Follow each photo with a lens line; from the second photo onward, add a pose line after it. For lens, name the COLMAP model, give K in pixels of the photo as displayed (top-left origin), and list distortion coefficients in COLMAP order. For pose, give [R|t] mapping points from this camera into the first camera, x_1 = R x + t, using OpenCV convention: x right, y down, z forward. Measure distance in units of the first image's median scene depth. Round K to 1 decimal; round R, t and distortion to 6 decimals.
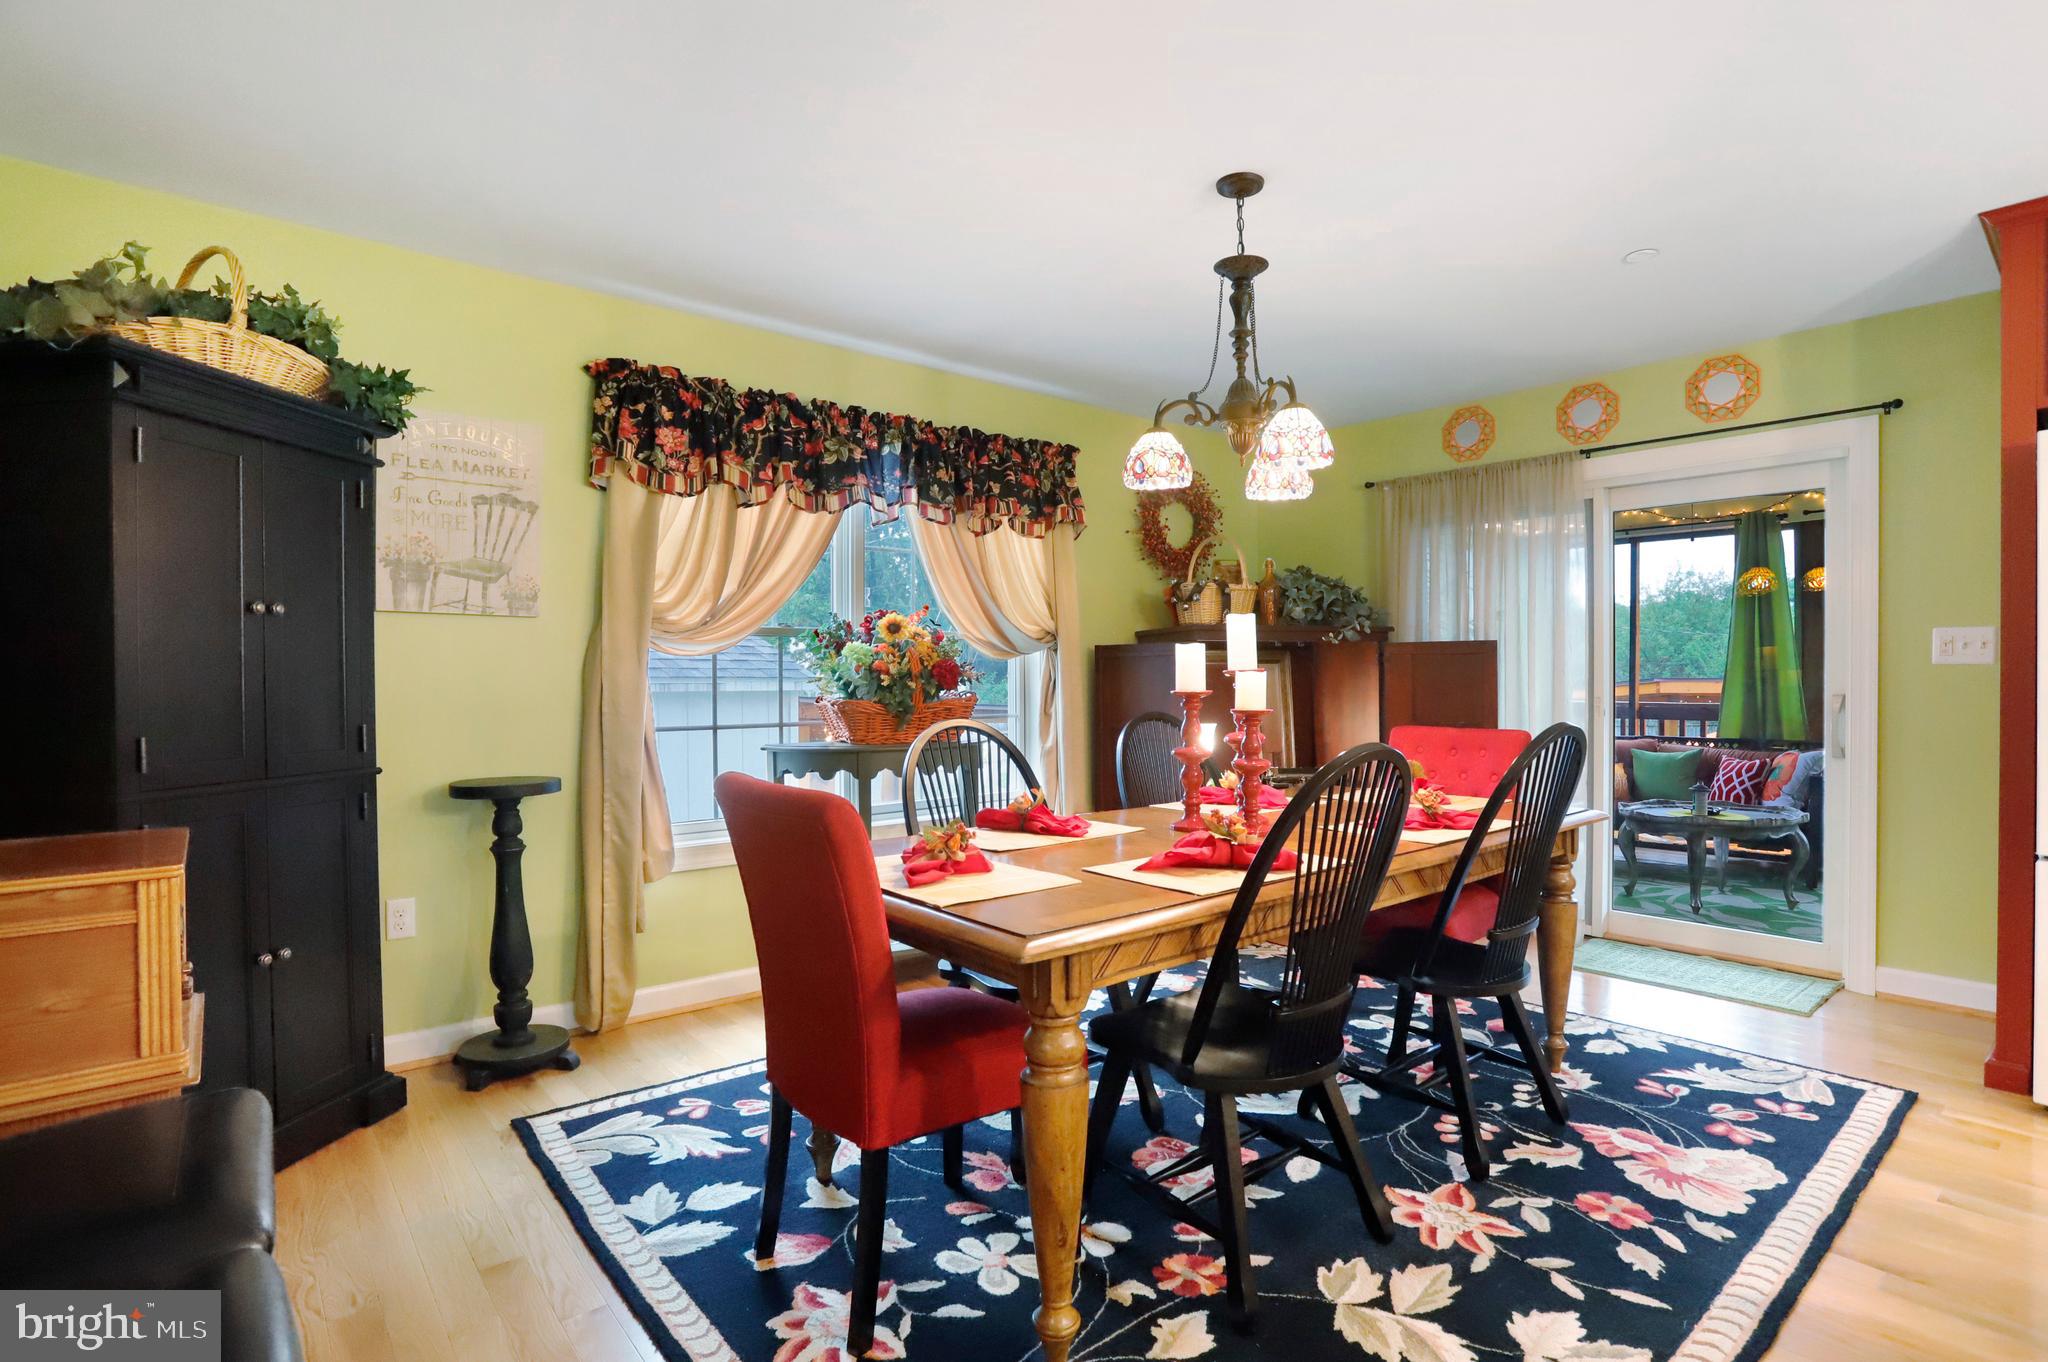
lens RADIAL K [[1002.5, 0, 1029.3], [0, 1002.5, 685.9], [0, 0, 1]] dist [-0.065981, 0.030782]
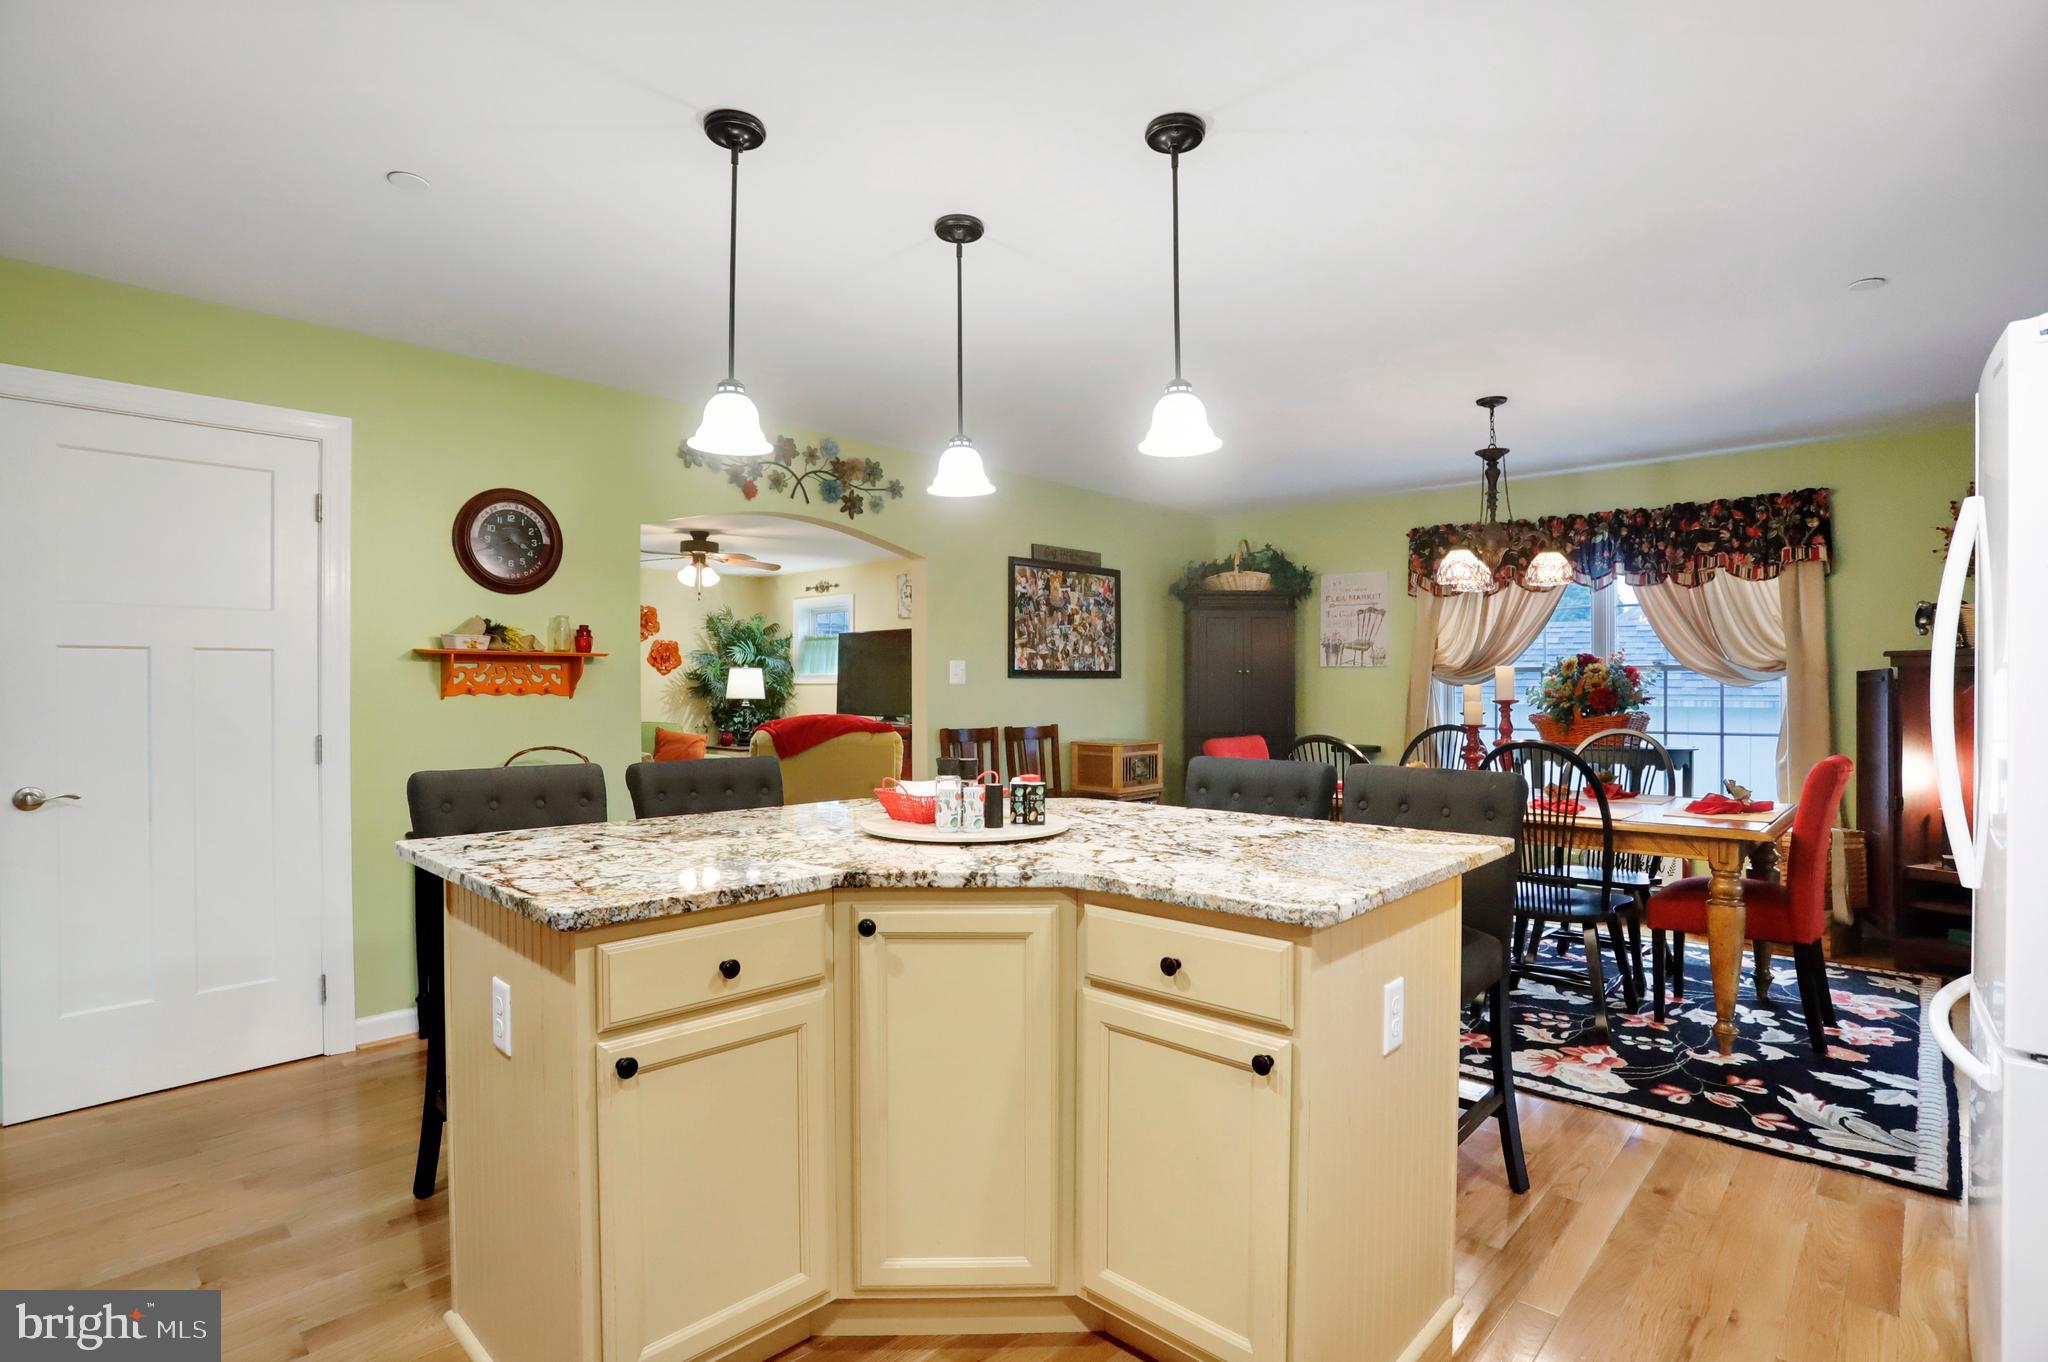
lens RADIAL K [[1002.5, 0, 1029.3], [0, 1002.5, 685.9], [0, 0, 1]] dist [-0.065981, 0.030782]
pose [[0.116310, 0.004744, -0.993202, 1.472489], [-0.010372, 0.999940, 0.003562, -0.031420], [0.993159, 0.009887, 0.116352, 0.050720]]
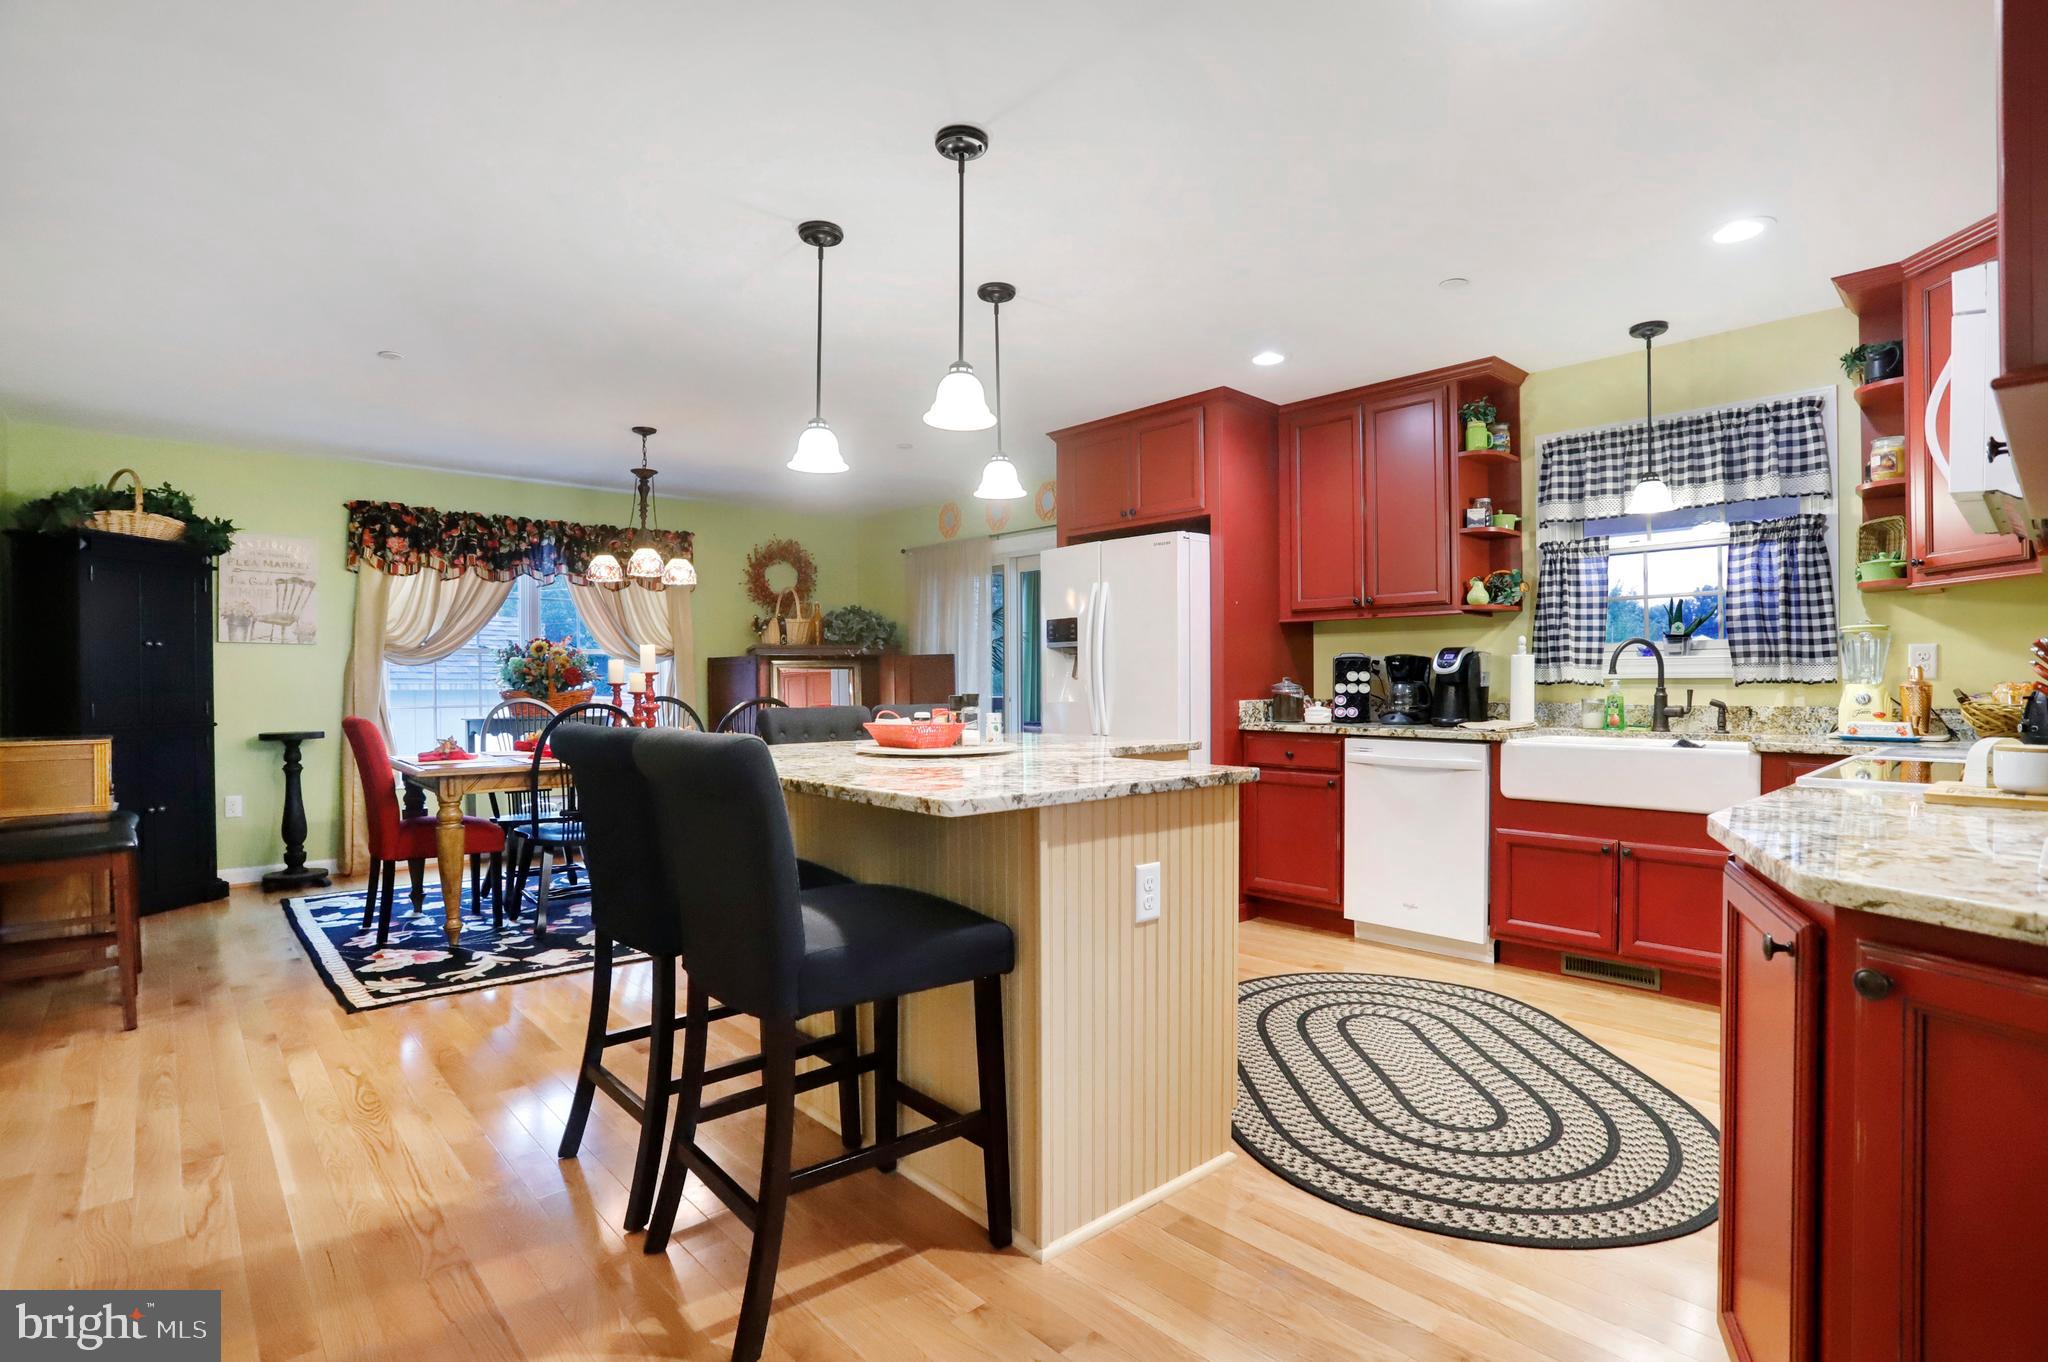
lens RADIAL K [[1002.5, 0, 1029.3], [0, 1002.5, 685.9], [0, 0, 1]] dist [-0.065981, 0.030782]
pose [[0.999348, -0.001146, 0.036085, 0.781040], [0.001403, 0.999974, -0.007095, 0.022319], [-0.036076, 0.007141, 0.999324, -0.877110]]
